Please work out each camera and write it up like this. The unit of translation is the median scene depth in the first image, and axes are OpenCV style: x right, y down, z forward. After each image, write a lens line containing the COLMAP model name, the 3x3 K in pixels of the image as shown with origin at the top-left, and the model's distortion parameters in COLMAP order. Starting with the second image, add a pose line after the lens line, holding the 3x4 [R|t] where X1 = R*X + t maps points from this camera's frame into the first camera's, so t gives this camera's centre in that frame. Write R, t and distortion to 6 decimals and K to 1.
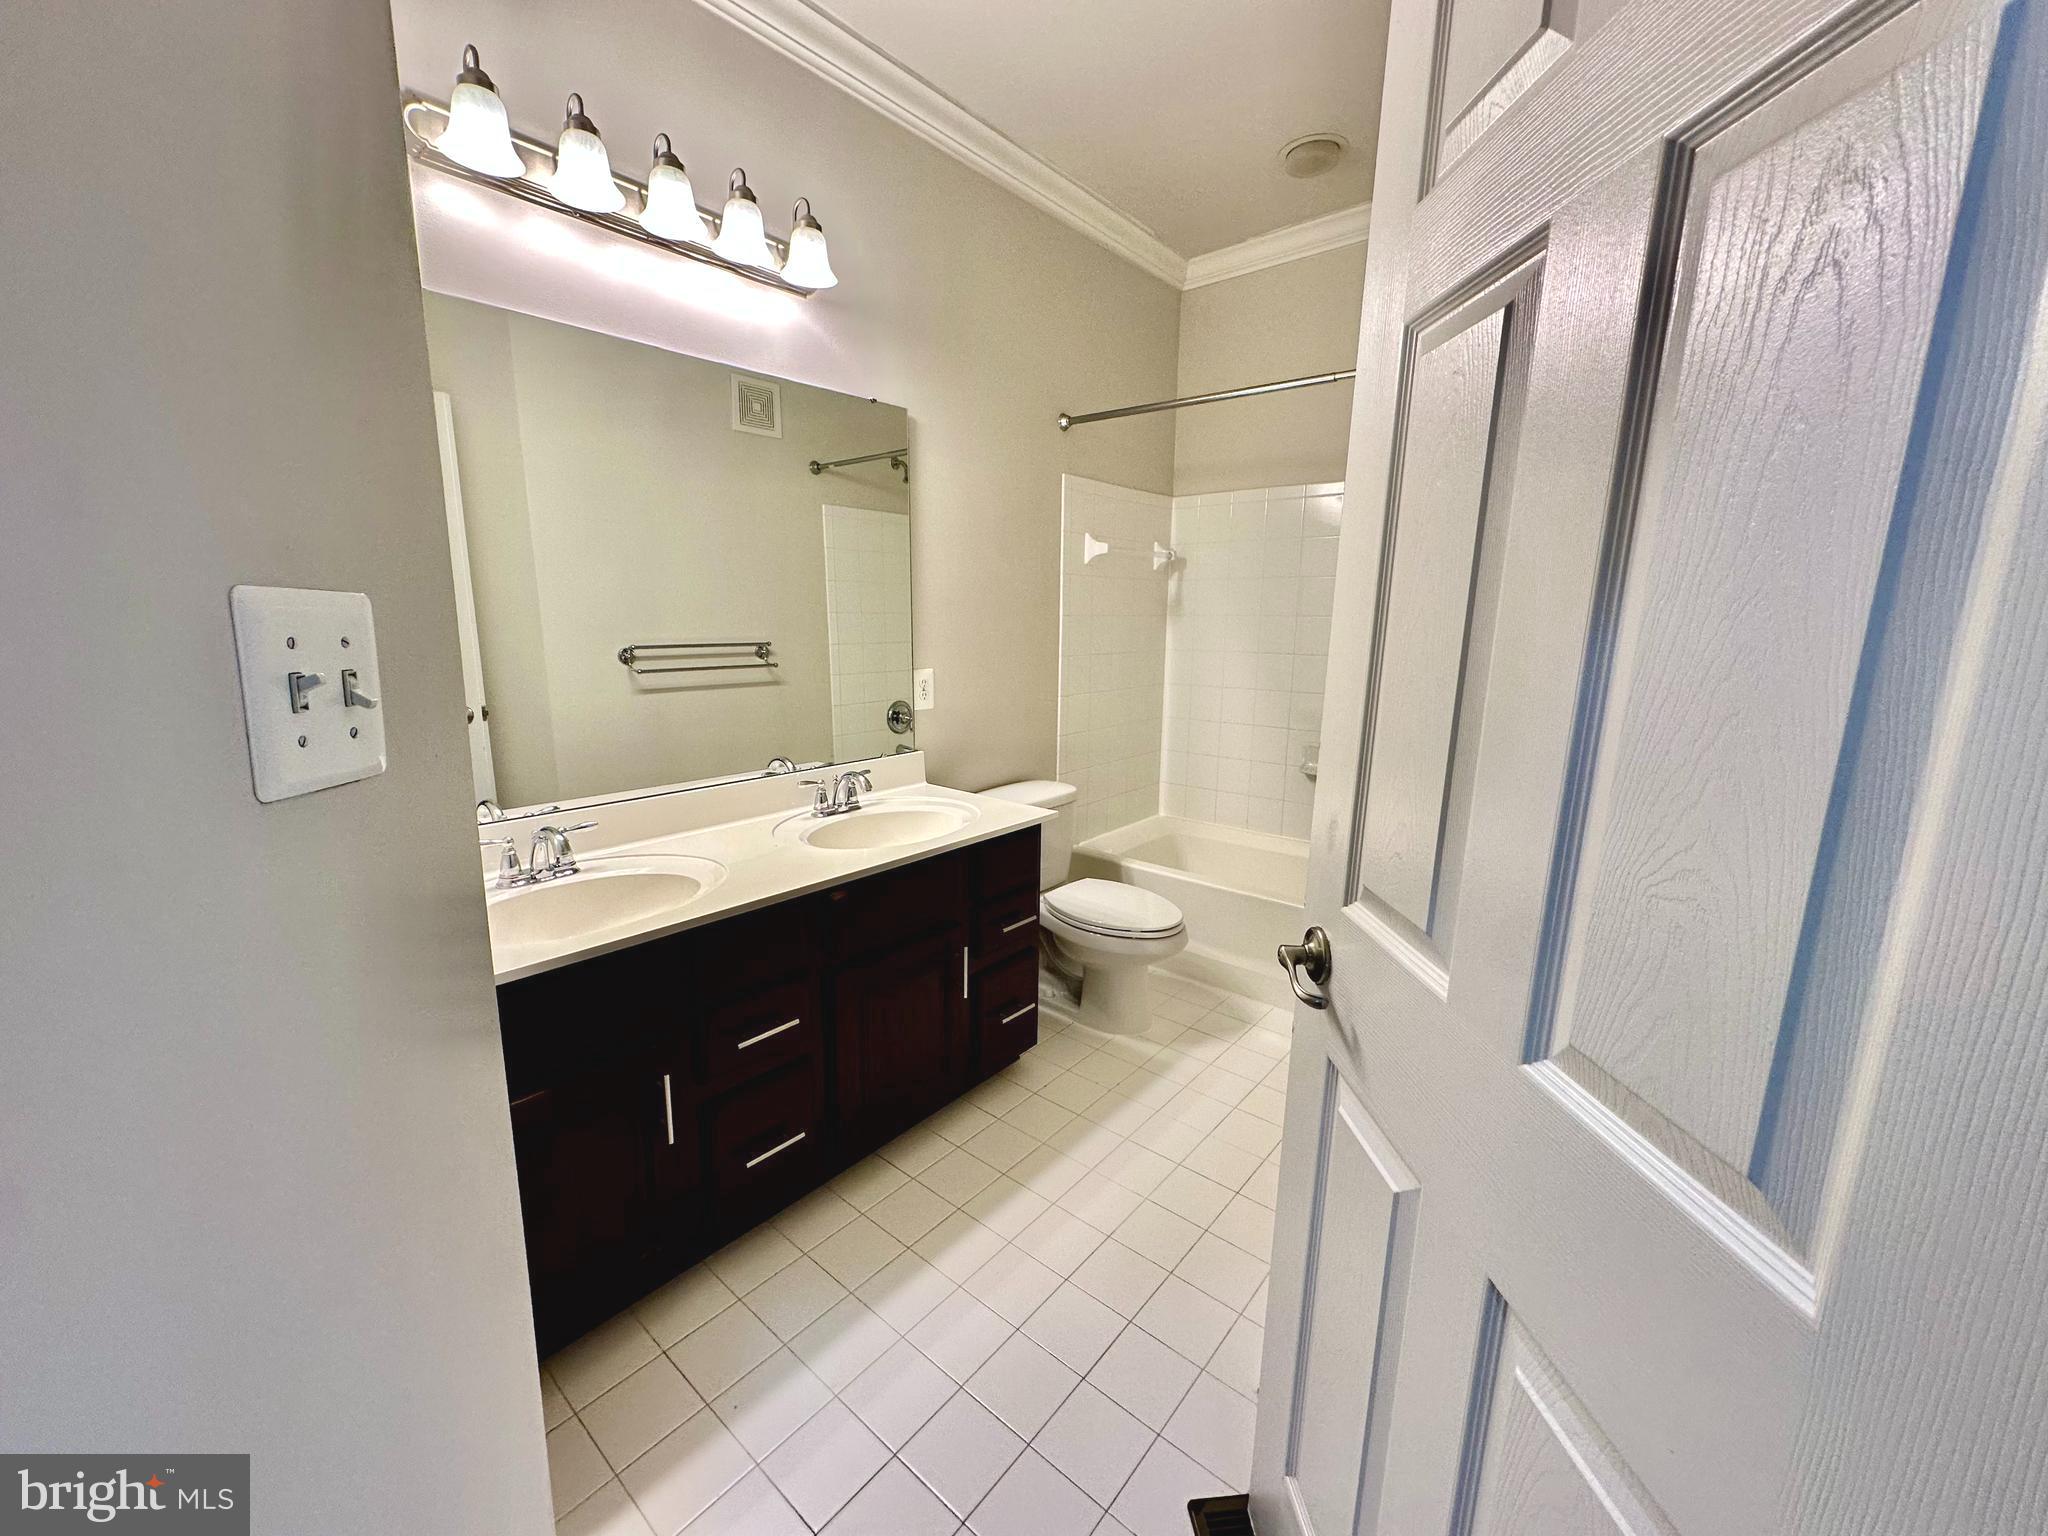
lens RADIAL K [[808.6, 0, 1017.8], [0, 808.6, 769.4], [0, 0, 1]] dist [-0.003021, -0.000289]
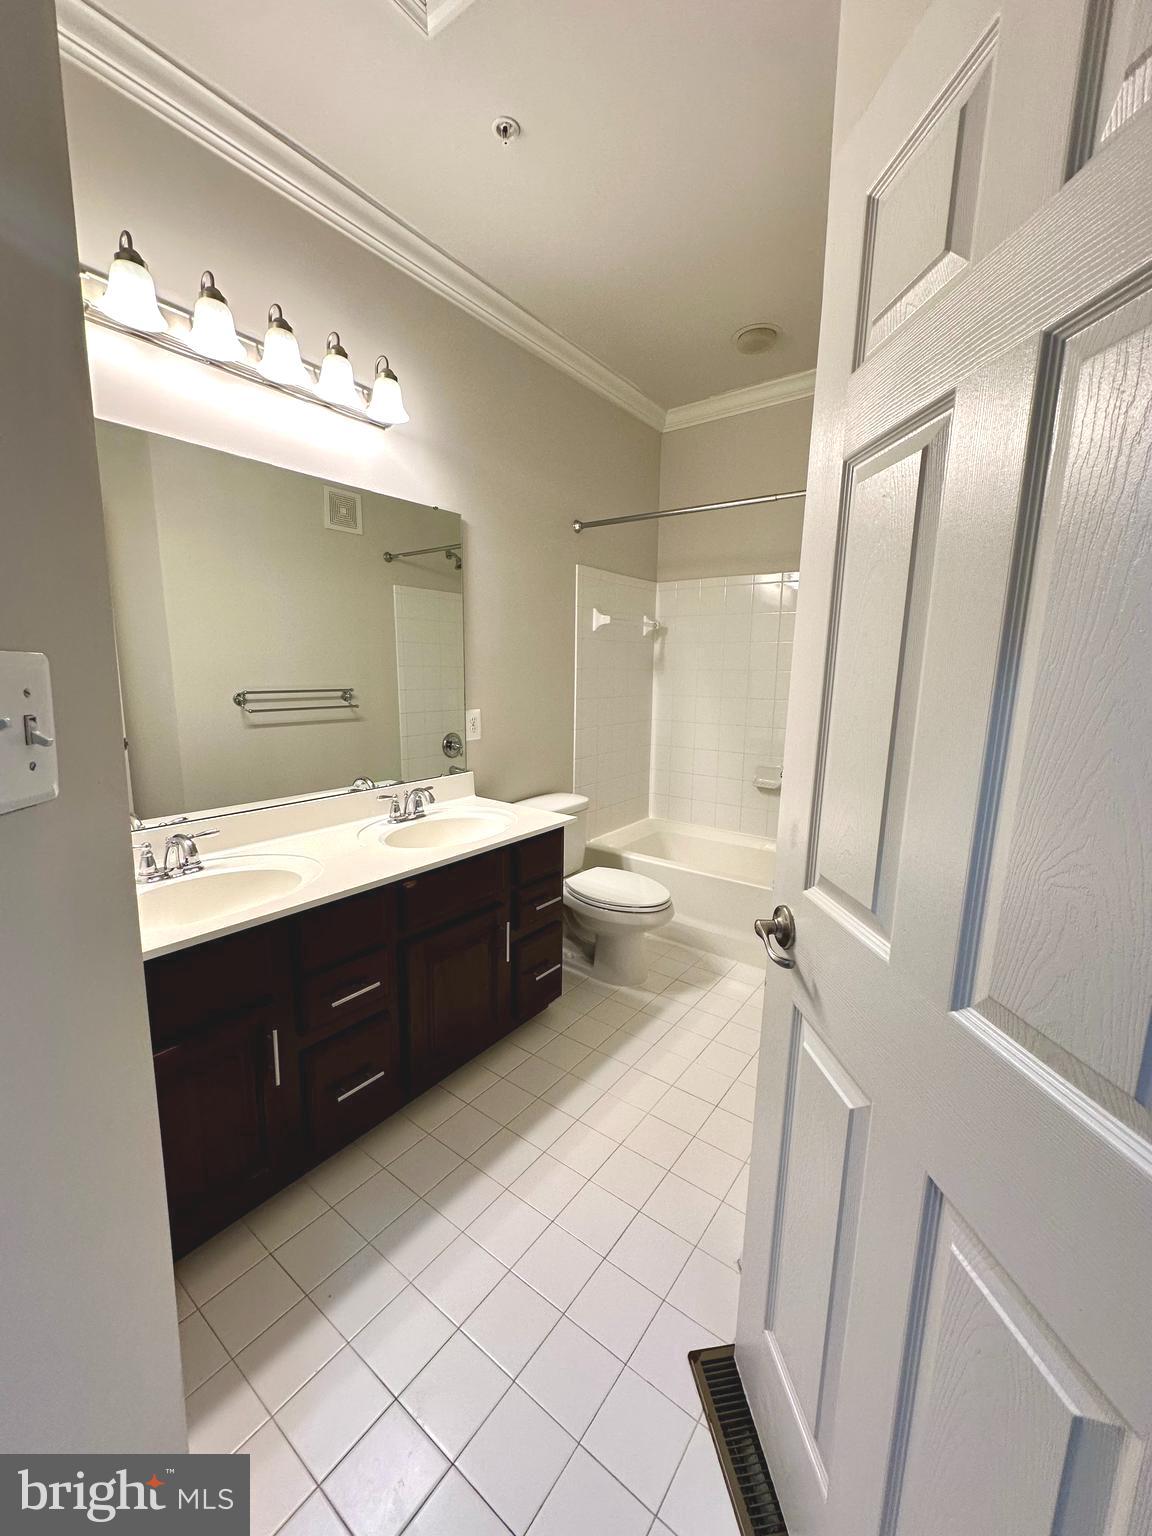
lens RADIAL K [[606.4, 0, 573.4], [0, 606.4, 765.3], [0, 0, 1]] dist [-0.003021, -0.000289]
pose [[0.998261, -0.004706, 0.058756, -0.017215], [0.006452, 0.999542, -0.029565, -0.004427], [-0.058590, 0.029892, 0.997834, 0.010355]]
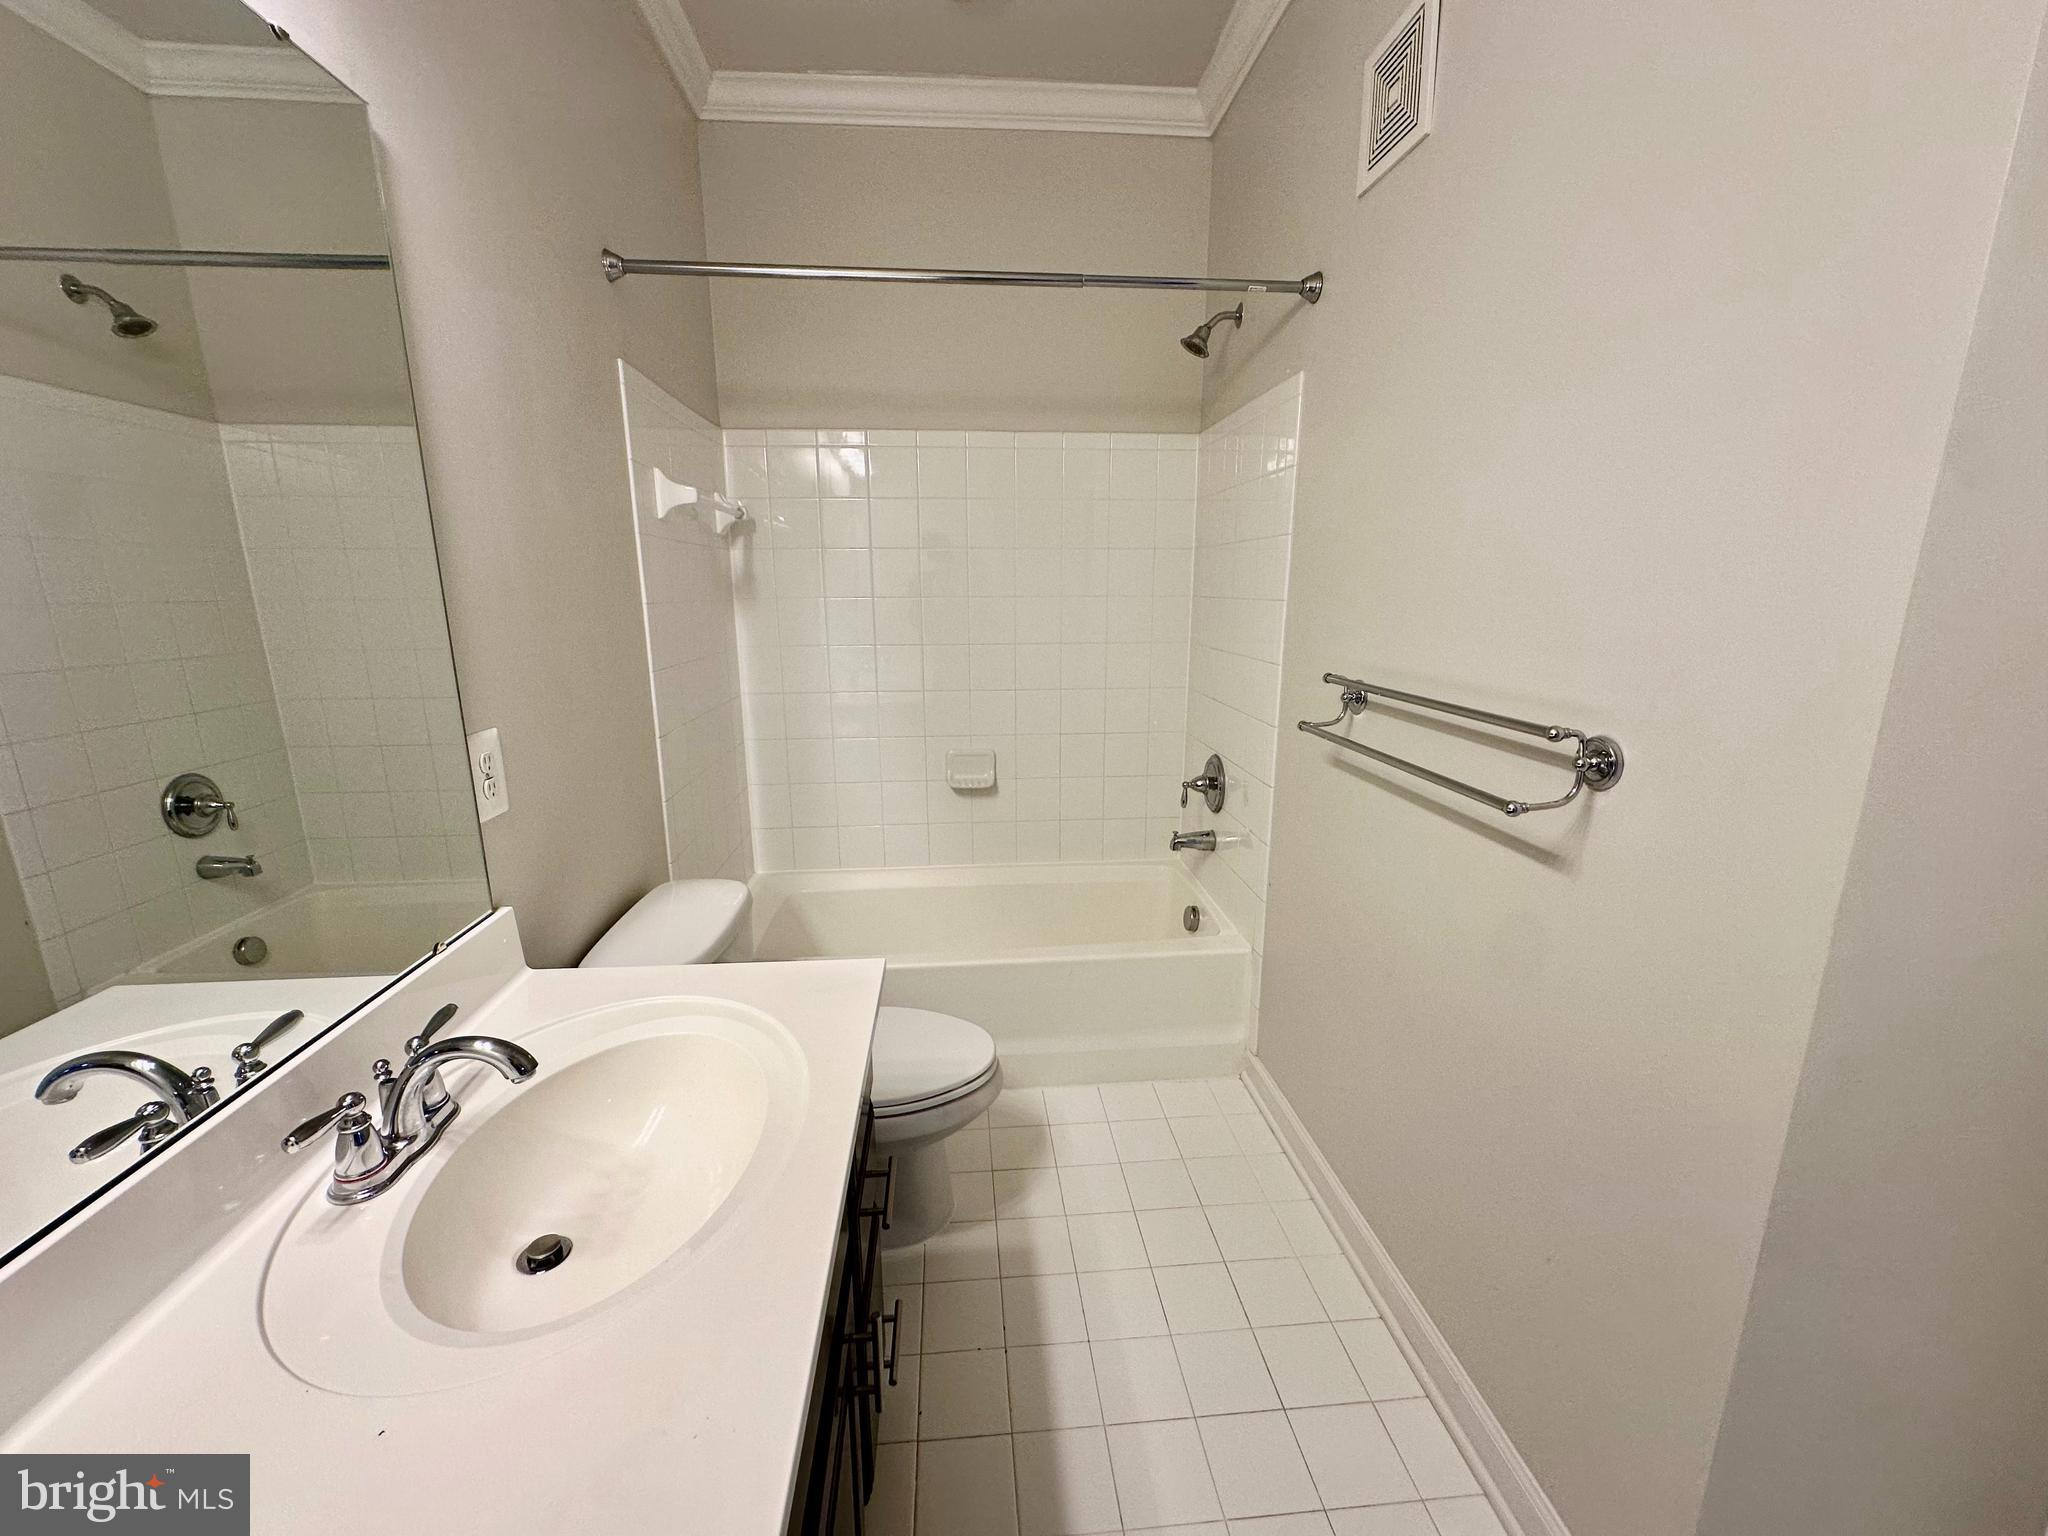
lens RADIAL K [[808.6, 0, 1017.8], [0, 808.6, 769.4], [0, 0, 1]] dist [-0.003021, -0.000289]
pose [[0.703702, -0.162458, 0.691673, -0.322523], [0.141345, 0.986059, 0.087799, -0.146446], [-0.696294, 0.035980, 0.716854, 0.676211]]
